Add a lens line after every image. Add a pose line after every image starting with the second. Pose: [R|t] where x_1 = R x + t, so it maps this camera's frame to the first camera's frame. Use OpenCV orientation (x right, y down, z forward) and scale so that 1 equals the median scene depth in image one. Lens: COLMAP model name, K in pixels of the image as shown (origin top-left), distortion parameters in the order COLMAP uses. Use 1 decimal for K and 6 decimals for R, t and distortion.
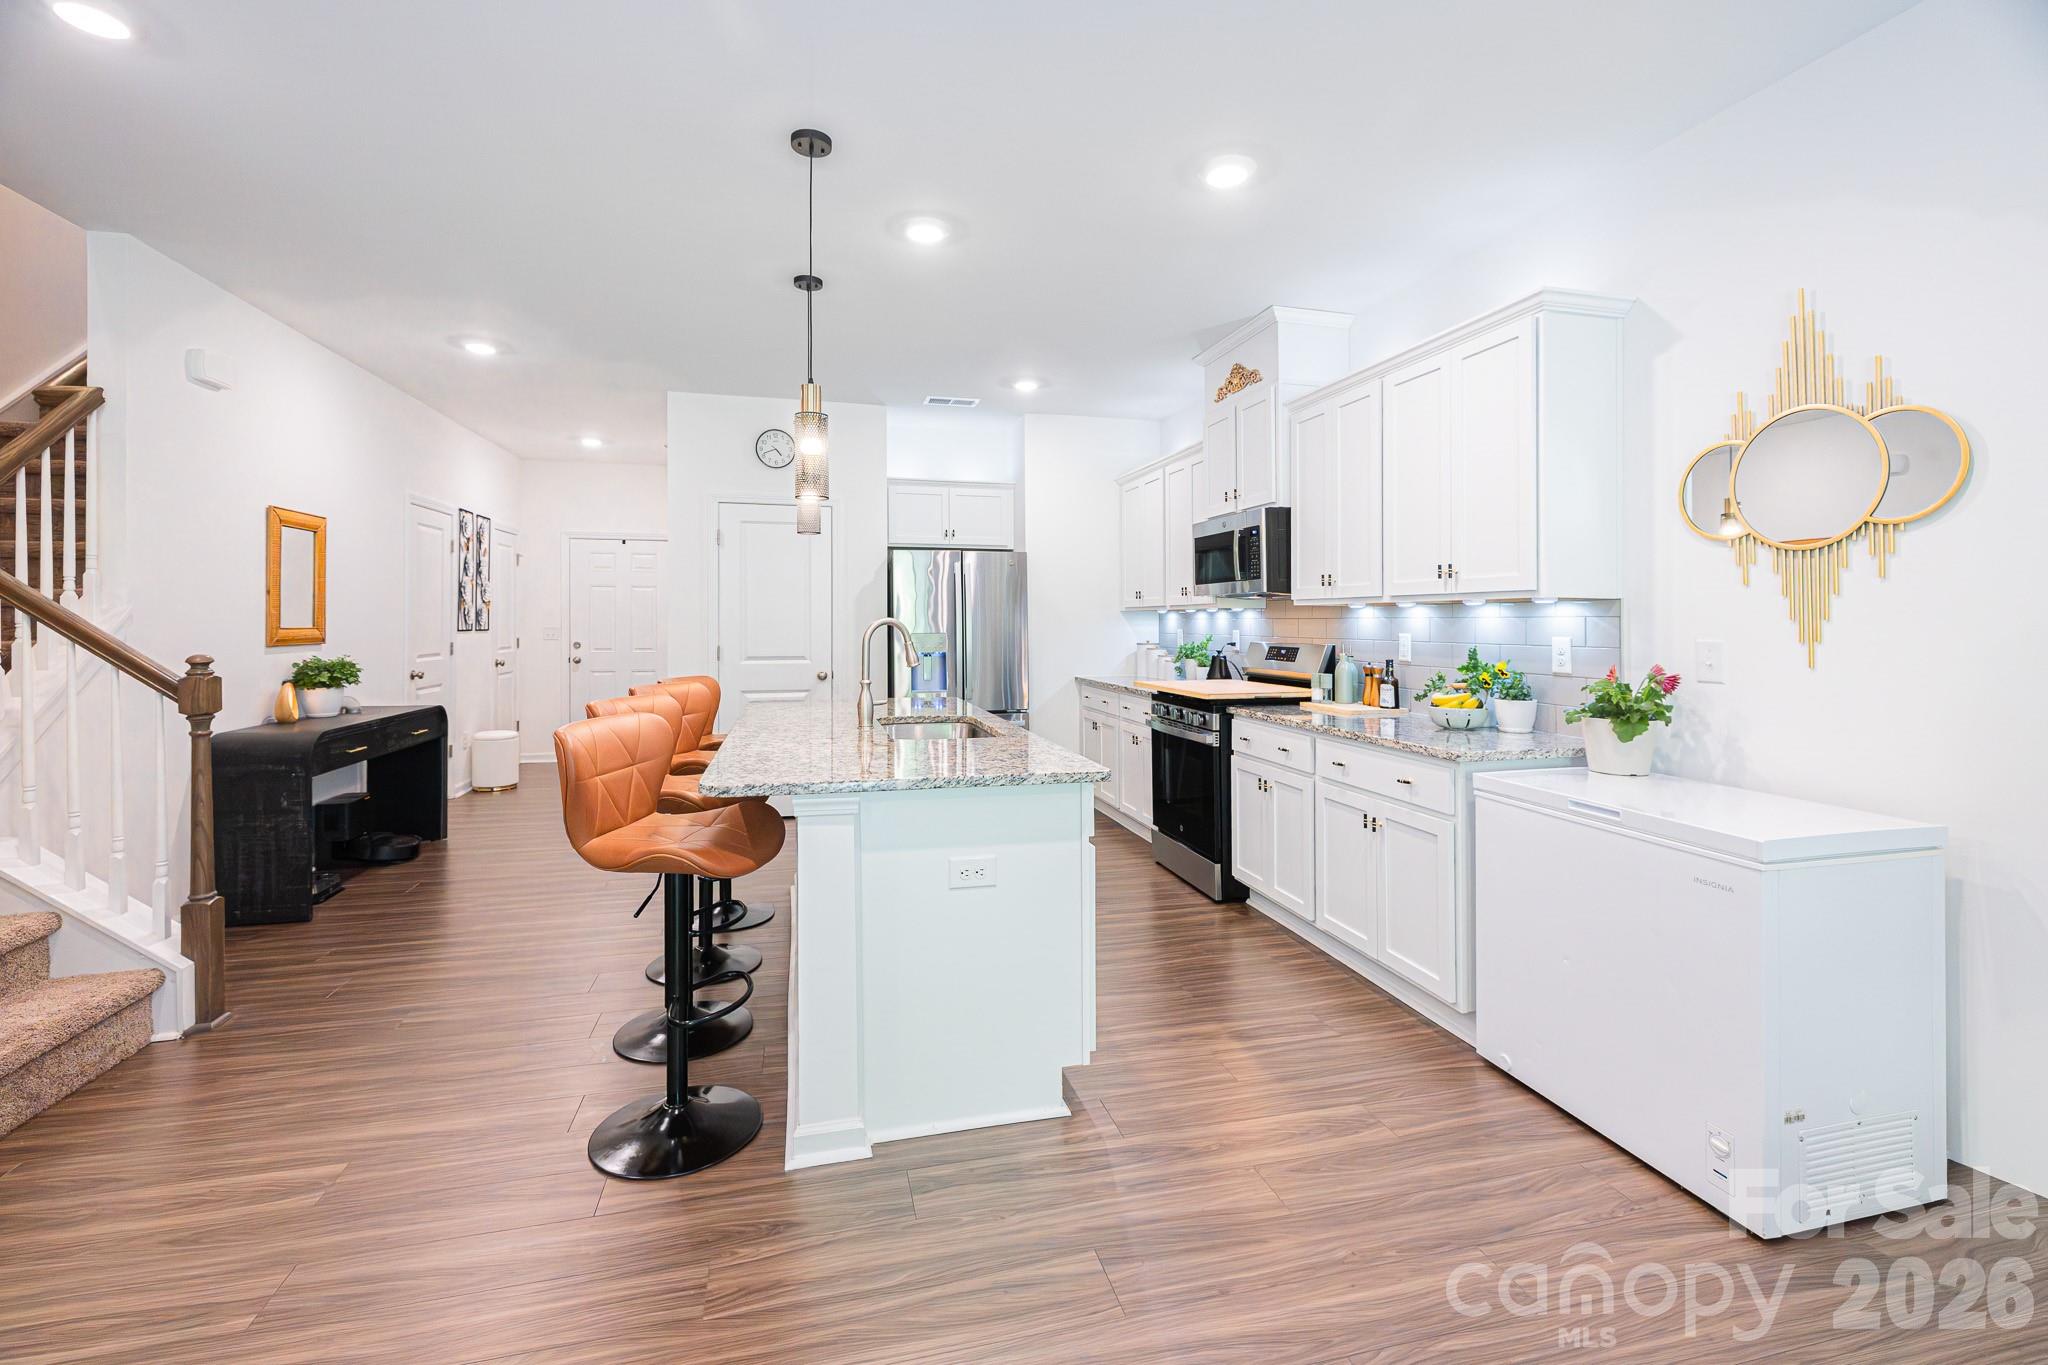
lens RADIAL K [[898.5, 0, 1023.3], [0, 898.5, 609.6], [0, 0, 1]] dist [-0.000696, -0.000030]
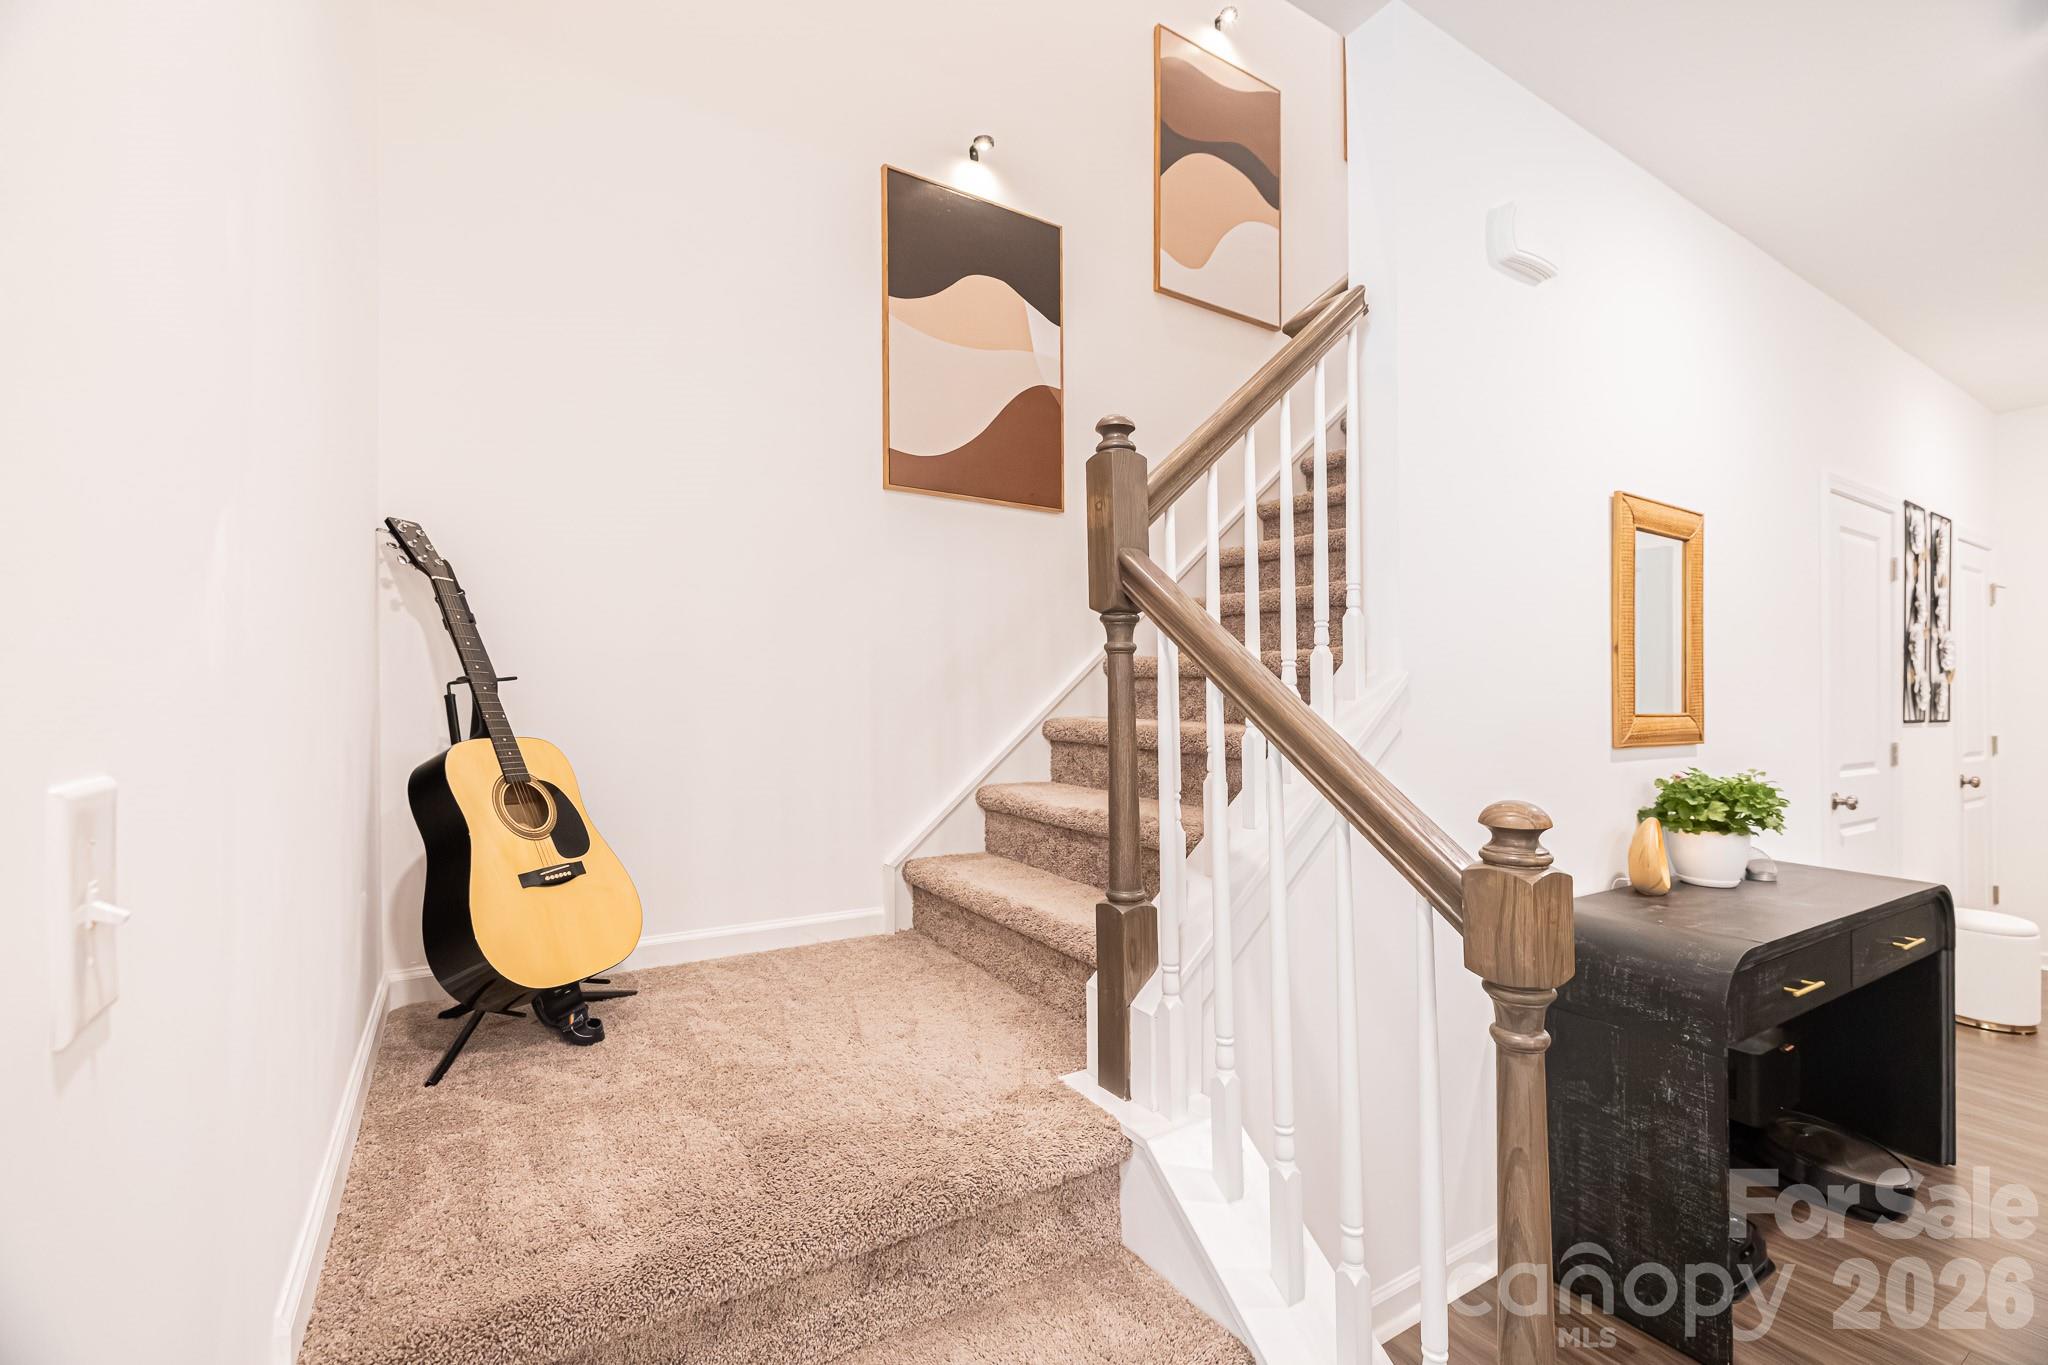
lens RADIAL K [[967.3, 0, 993.2], [0, 967.3, 684.2], [0, 0, 1]] dist [0.000777, -0.000470]
pose [[0.330466, -0.010765, -0.943756, -0.385929], [0.004237, 0.999942, -0.009922, 0.005695], [0.943808, -0.000720, 0.330493, 0.420227]]
